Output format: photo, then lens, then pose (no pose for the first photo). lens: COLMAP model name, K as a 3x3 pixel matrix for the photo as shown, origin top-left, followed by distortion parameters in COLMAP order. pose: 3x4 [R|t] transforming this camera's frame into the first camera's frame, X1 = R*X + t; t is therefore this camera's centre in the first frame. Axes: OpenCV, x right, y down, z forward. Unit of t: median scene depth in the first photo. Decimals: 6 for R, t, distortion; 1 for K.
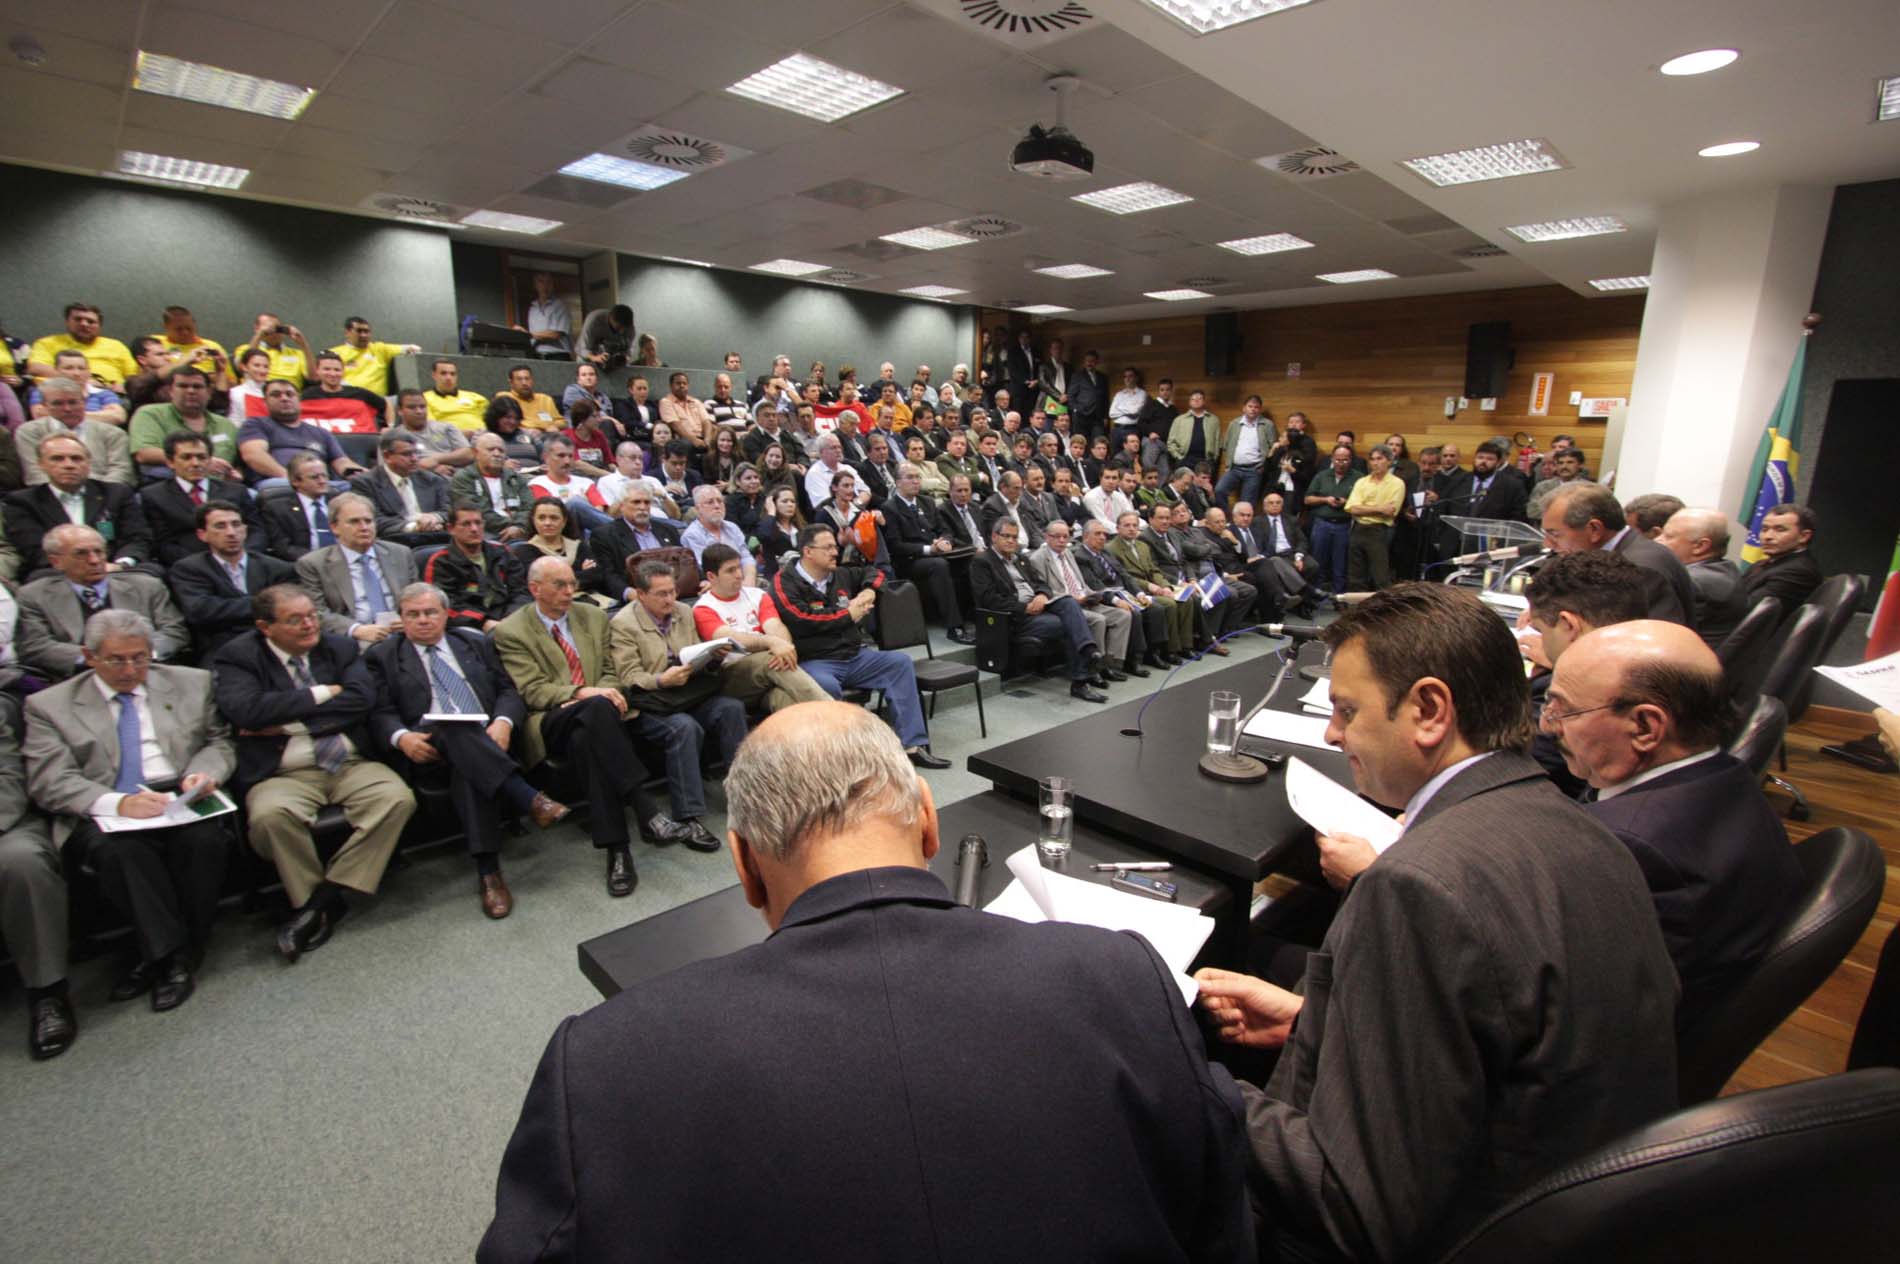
lens RADIAL K [[890.3, 0, 941.2], [0, 890.3, 648.4], [0, 0, 1]] dist [-0.003849, 0.000309]
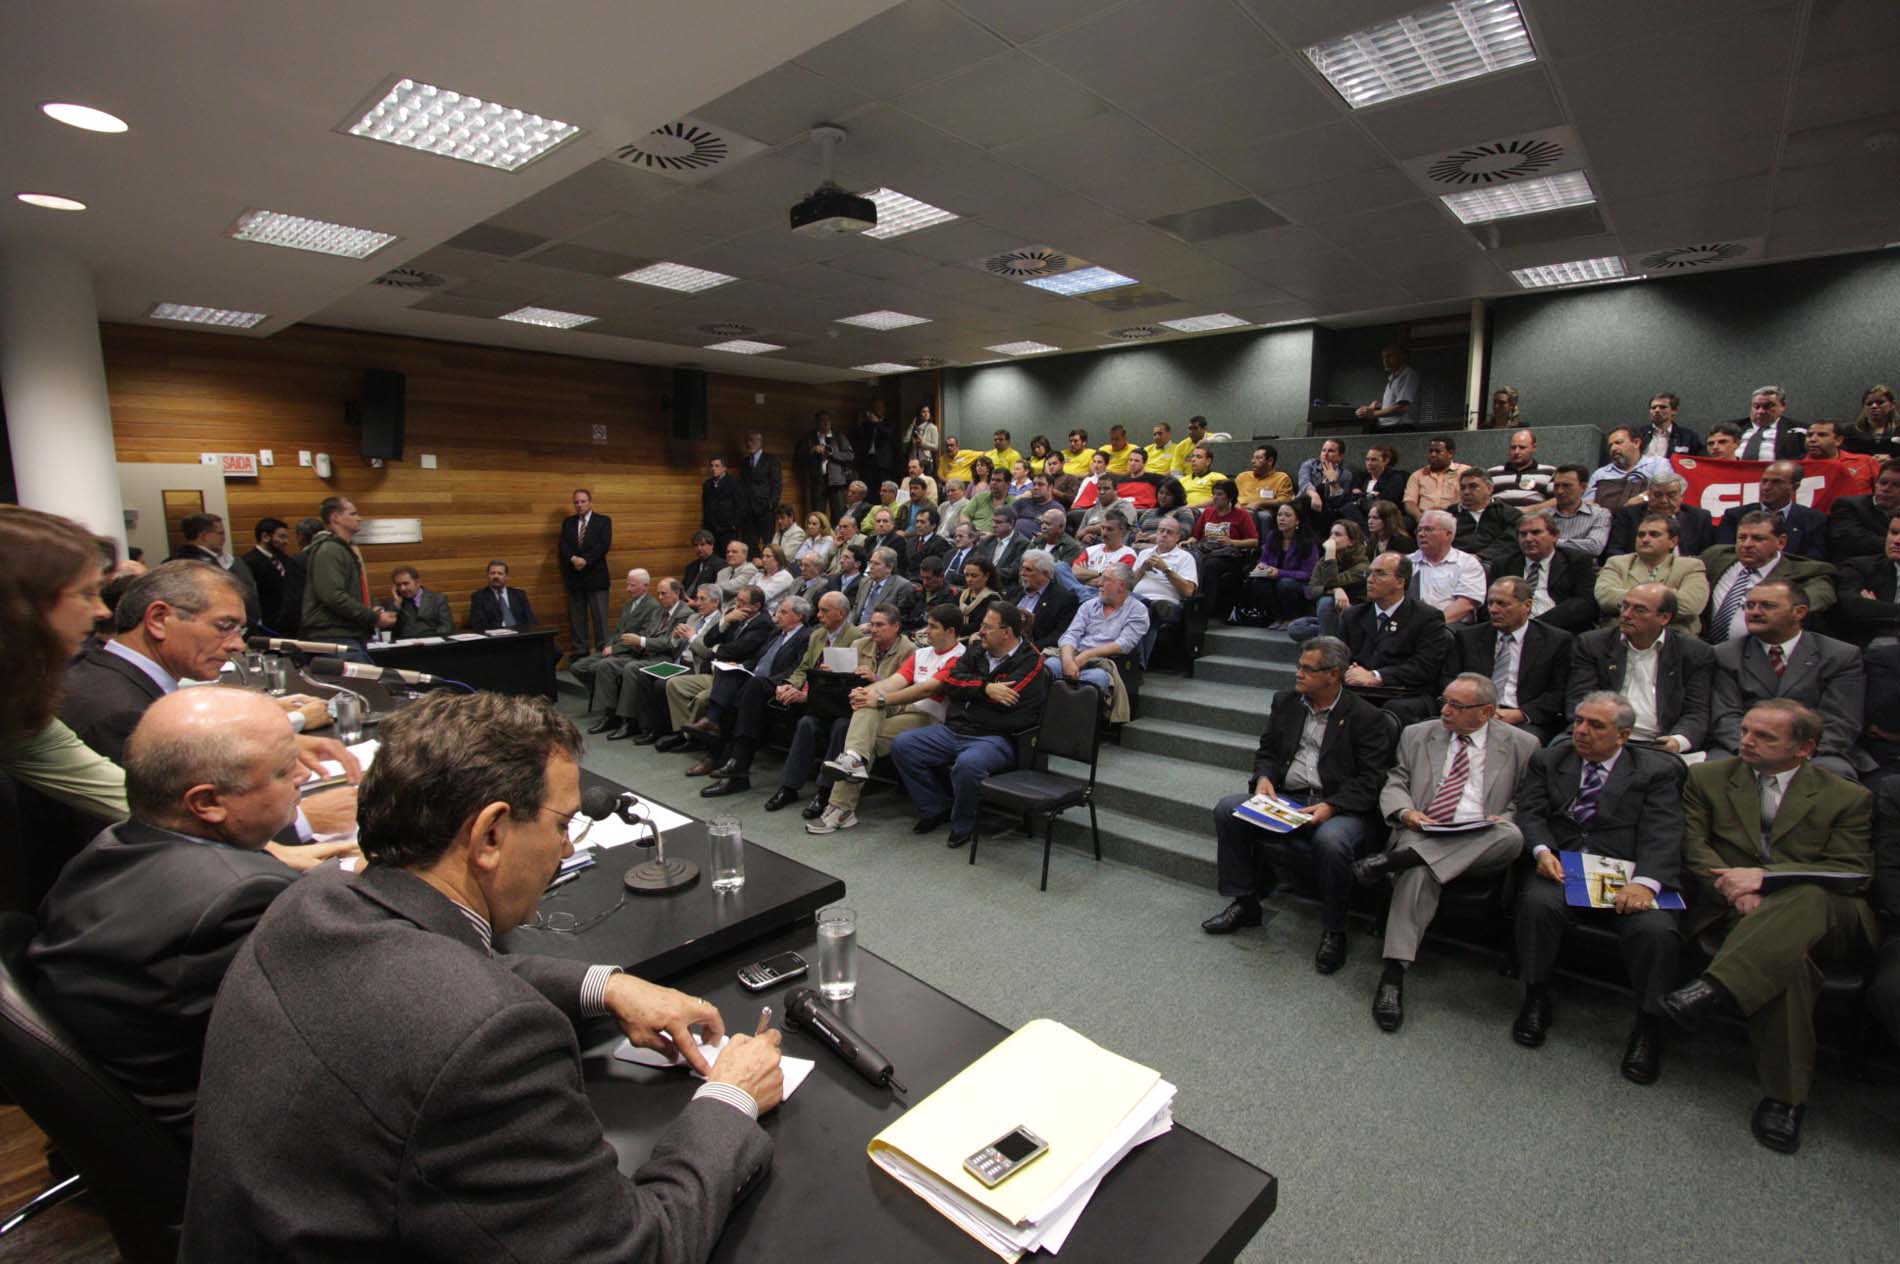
lens RADIAL K [[890.3, 0, 941.2], [0, 890.3, 648.4], [0, 0, 1]] dist [-0.003849, 0.000309]
pose [[0.070942, 0.152915, -0.985690, 0.527683], [-0.234639, 0.963009, 0.132509, -0.128490], [0.969490, 0.221881, 0.104198, 0.532134]]
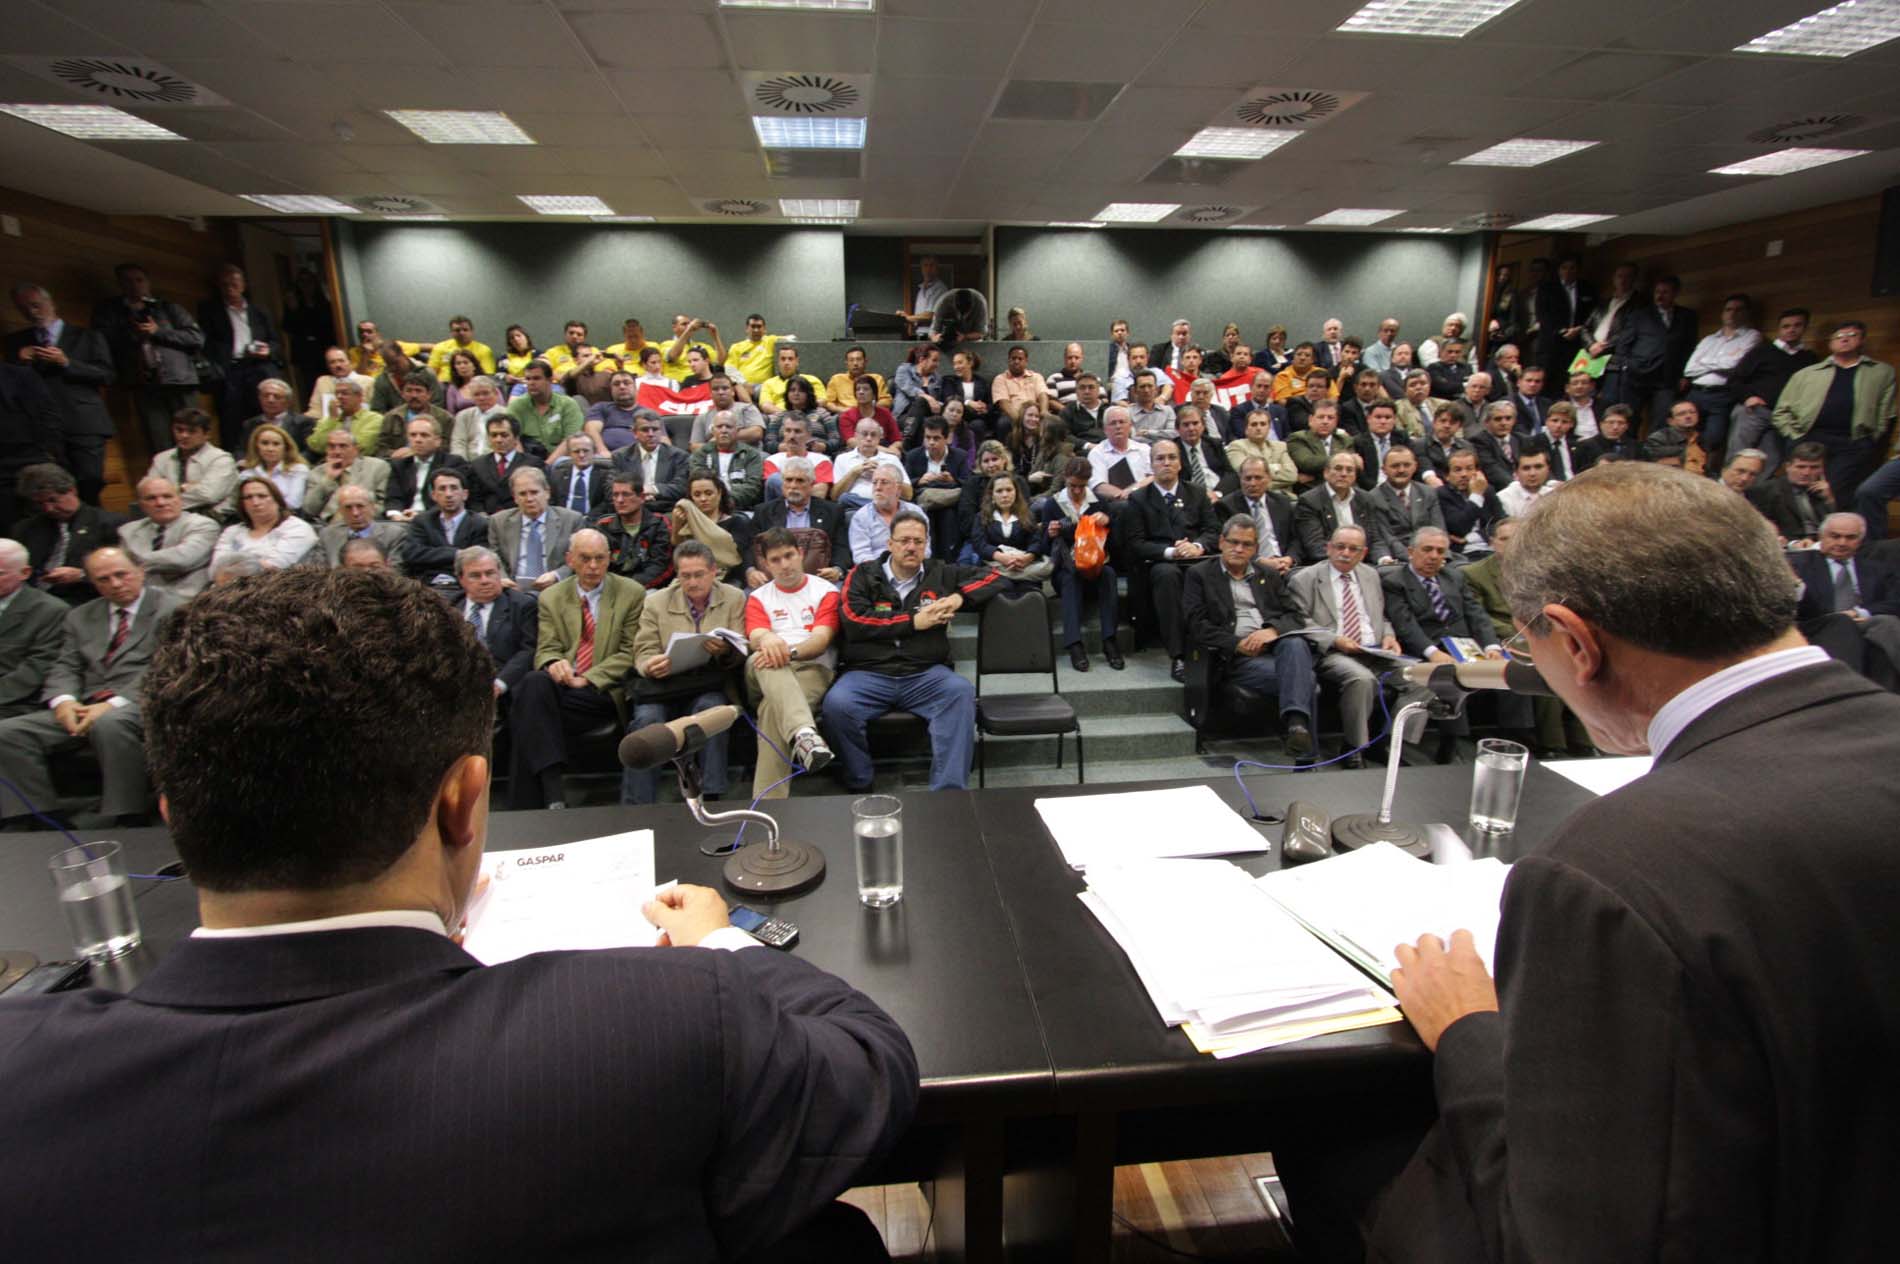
lens RADIAL K [[911.0, 0, 950.0], [0, 911.0, 632.0], [0, 0, 1]] dist [-0.024135, 0.018148]
pose [[0.784331, 0.128355, -0.606919, 0.263164], [-0.129532, 0.990680, 0.042119, -0.041462], [0.606669, 0.045581, 0.793647, 0.206921]]
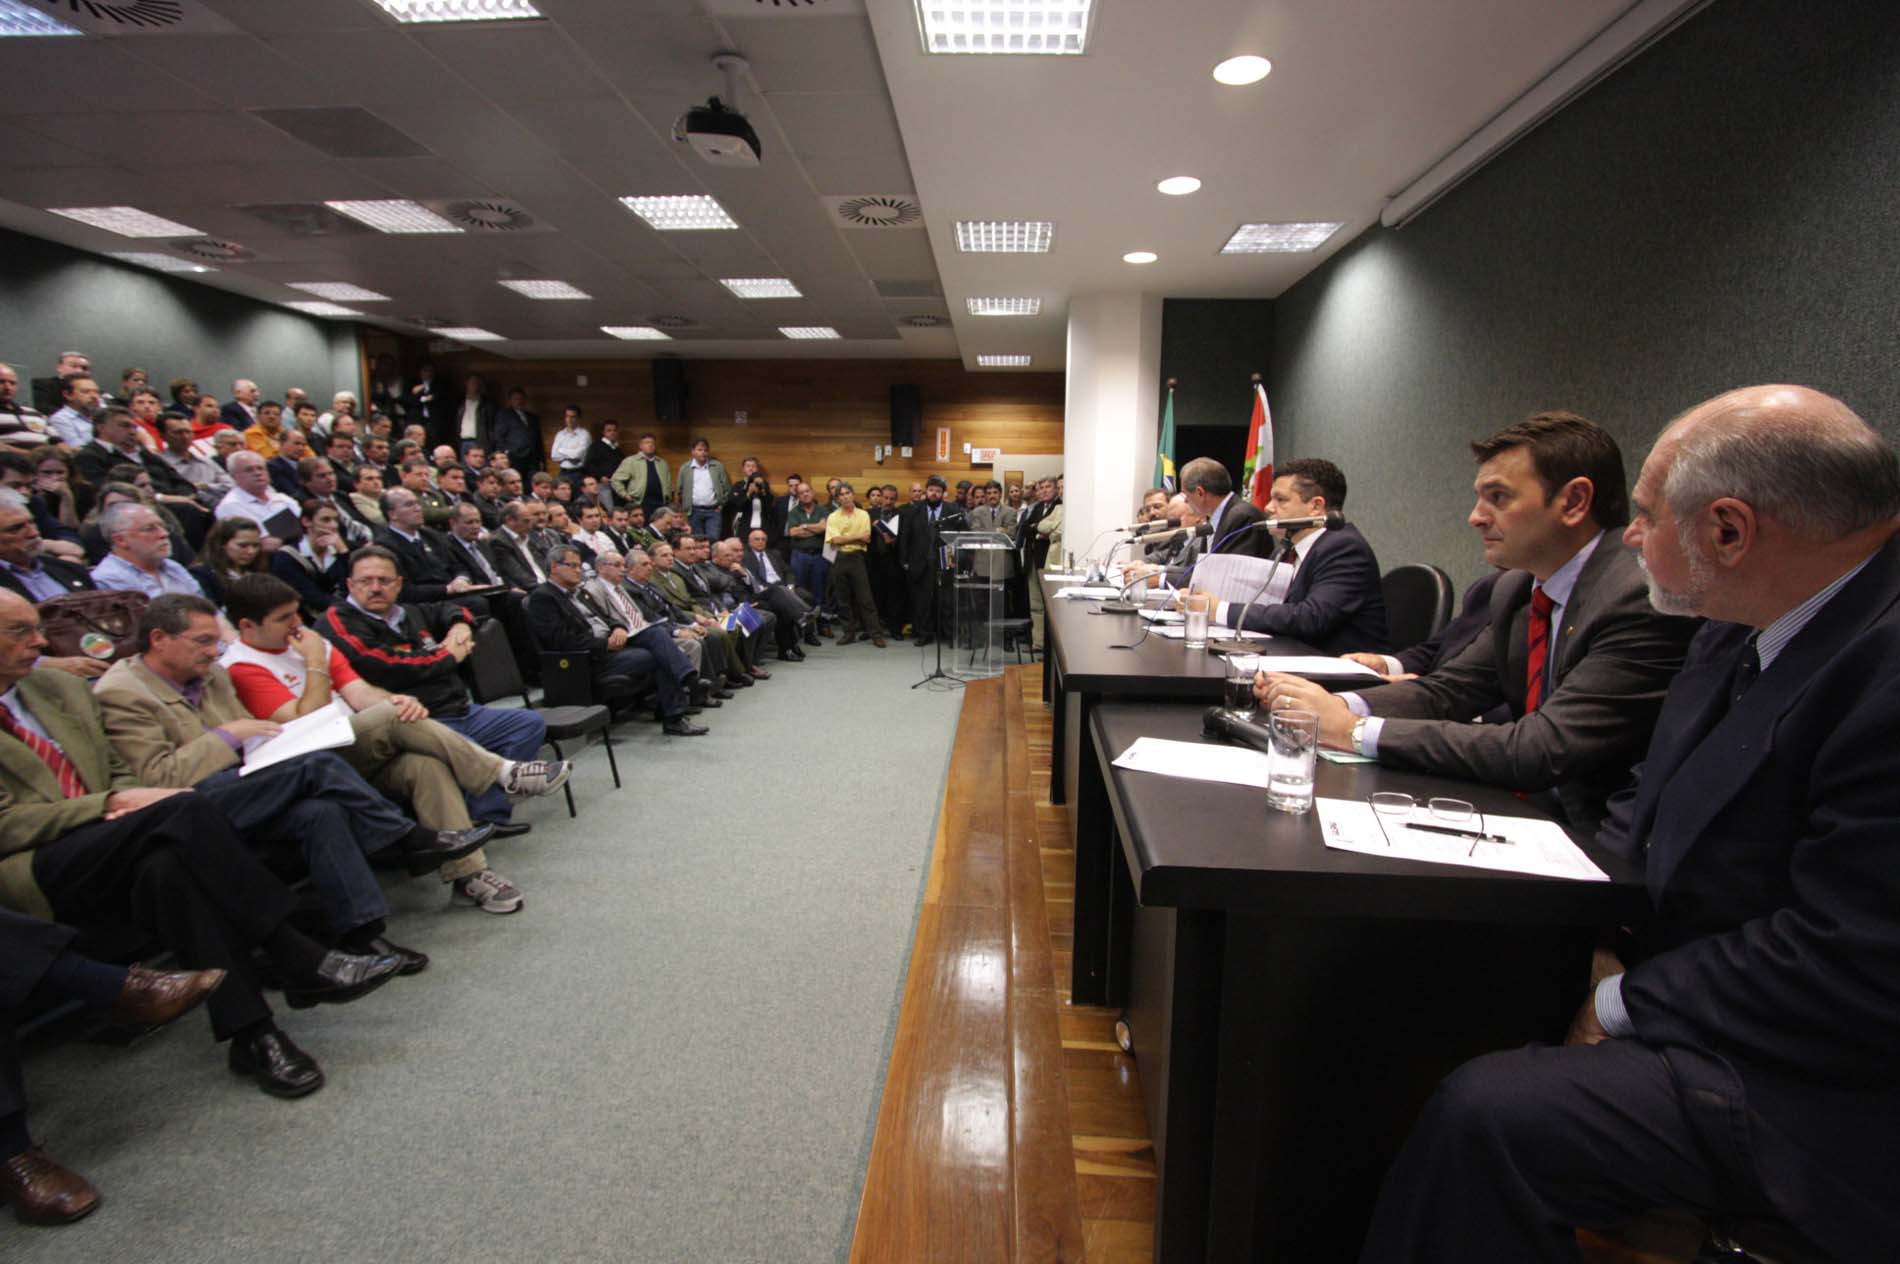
lens RADIAL K [[890.3, 0, 941.2], [0, 890.3, 648.4], [0, 0, 1]] dist [-0.003849, 0.000309]
pose [[0.752893, -0.105940, 0.649560, -0.170494], [0.156808, 0.987412, -0.020712, 0.021771], [-0.639189, 0.117450, 0.760028, 0.085066]]
